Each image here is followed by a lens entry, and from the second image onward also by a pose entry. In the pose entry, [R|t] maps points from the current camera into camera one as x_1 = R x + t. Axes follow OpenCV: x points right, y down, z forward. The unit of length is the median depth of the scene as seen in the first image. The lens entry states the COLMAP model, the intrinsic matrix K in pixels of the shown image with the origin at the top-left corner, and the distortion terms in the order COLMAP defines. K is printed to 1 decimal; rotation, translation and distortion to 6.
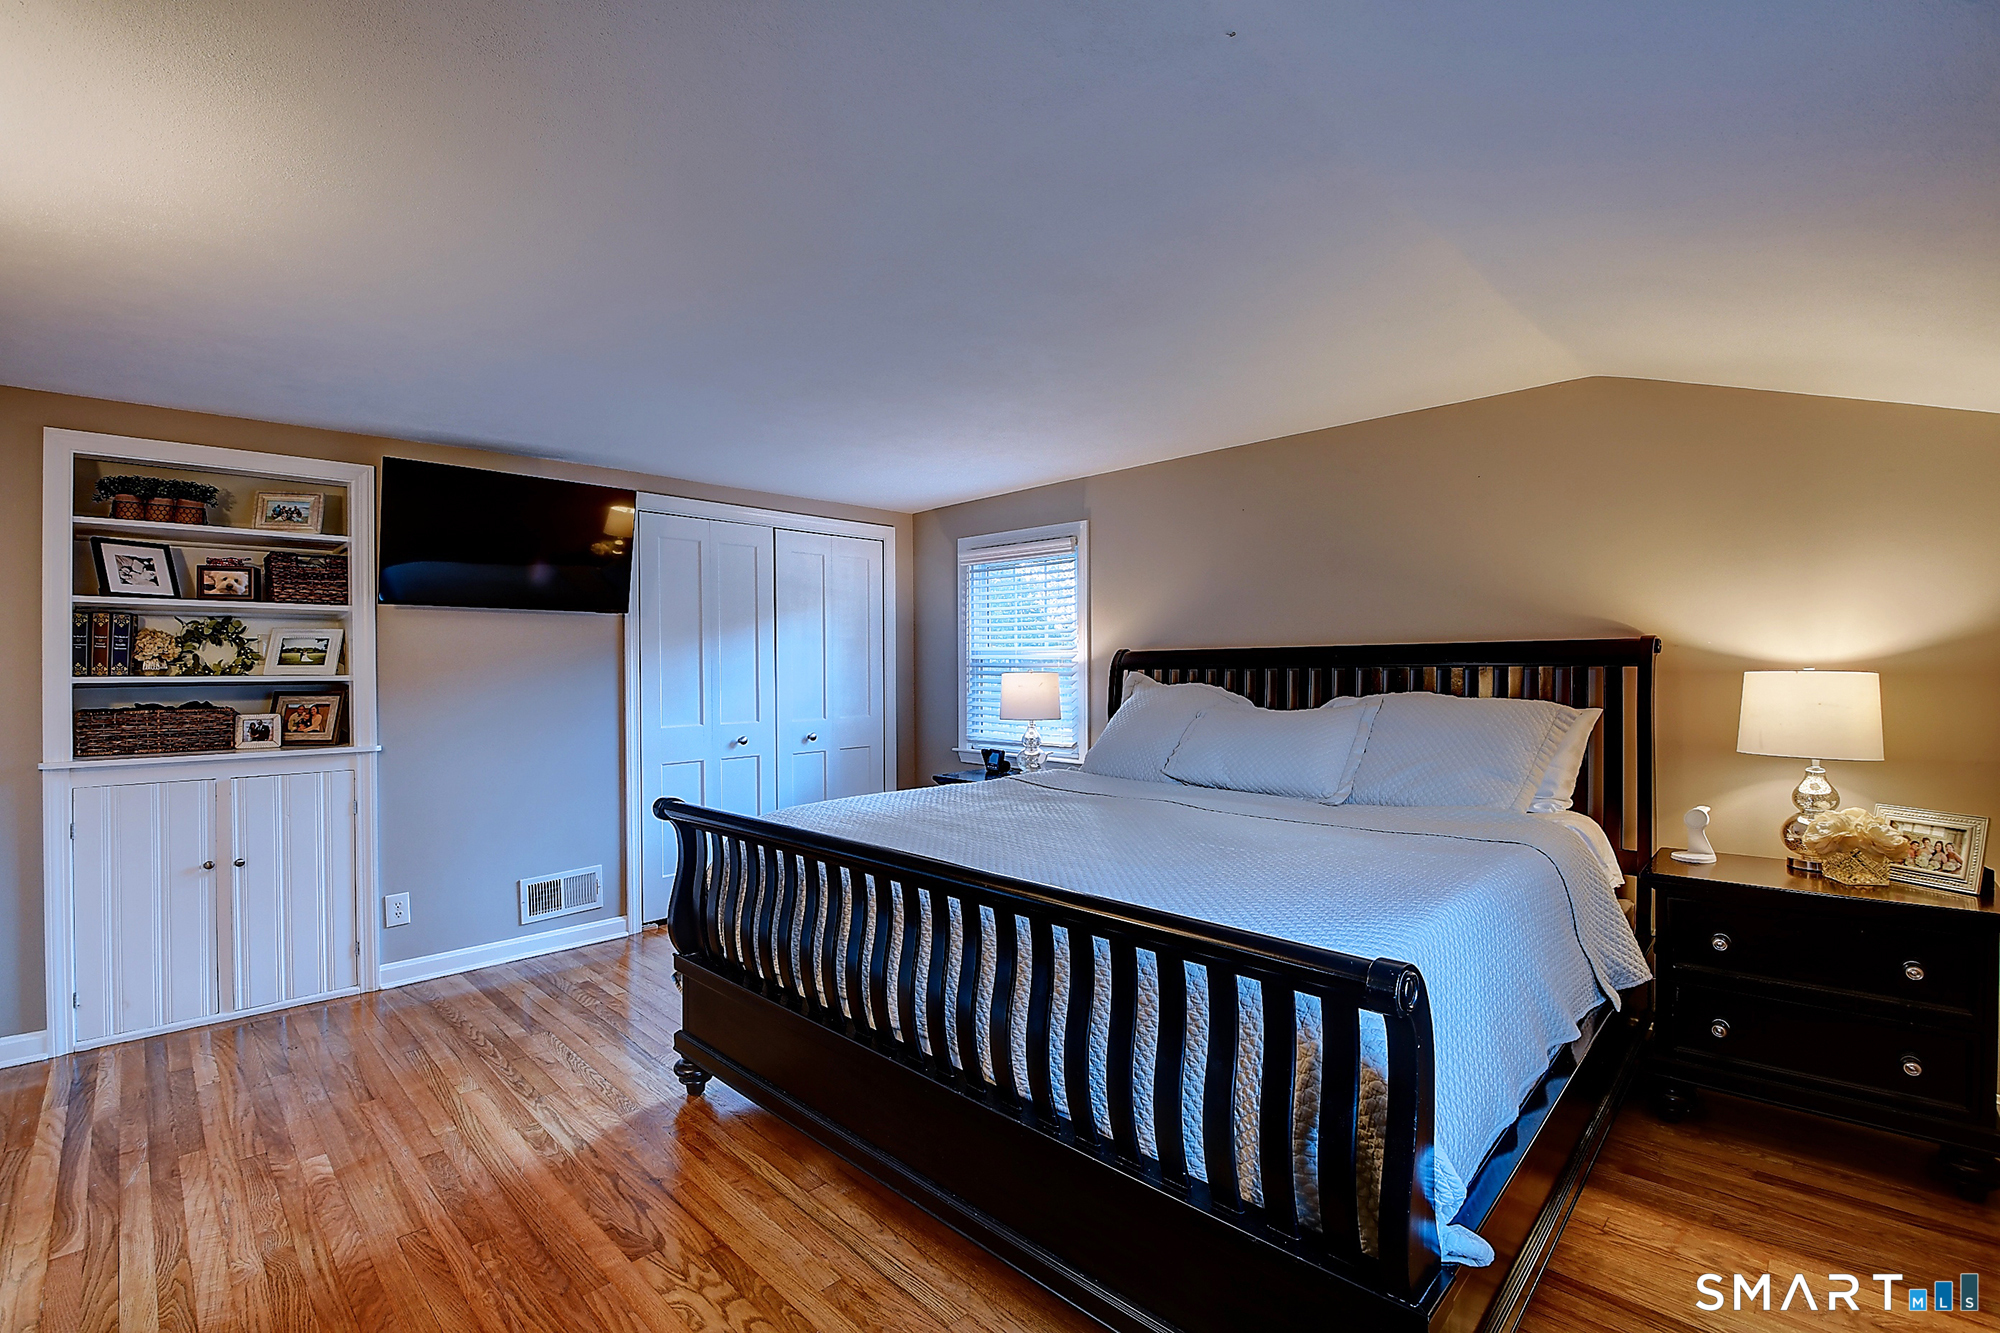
lens RADIAL K [[895.2, 0, 991.6], [0, 895.2, 671.6], [0, 0, 1]] dist [0.010490, -0.017062]
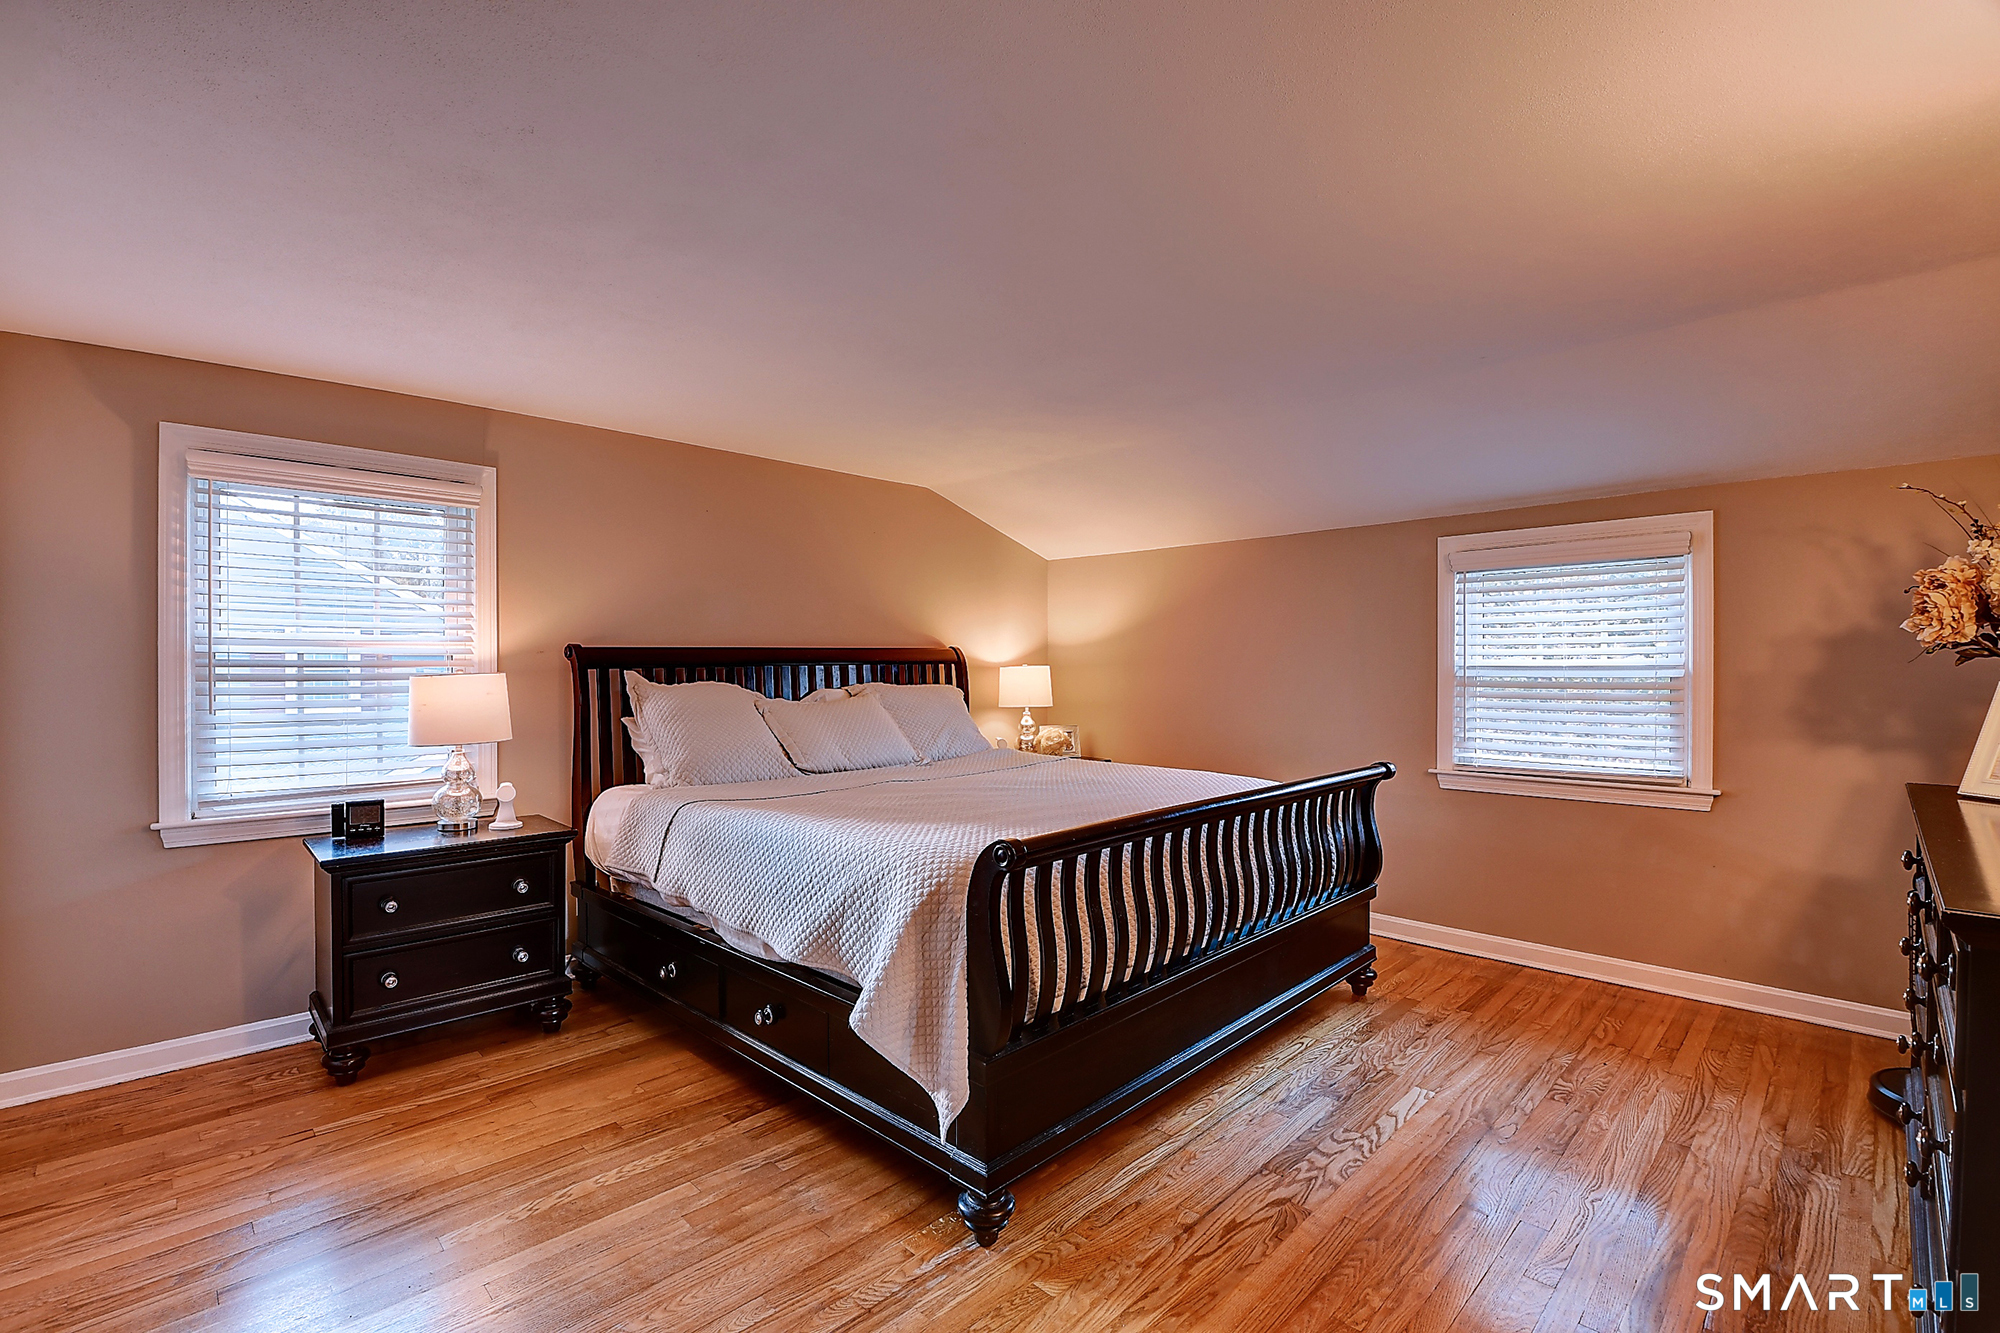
lens RADIAL K [[895.2, 0, 991.8], [0, 895.2, 663.4], [0, 0, 1]] dist [0.010490, -0.017062]
pose [[-0.008551, 0.011727, 0.999895, -1.146602], [0.020093, 0.999731, -0.011553, 0.016085], [-0.999762, 0.019992, -0.008784, 1.079710]]
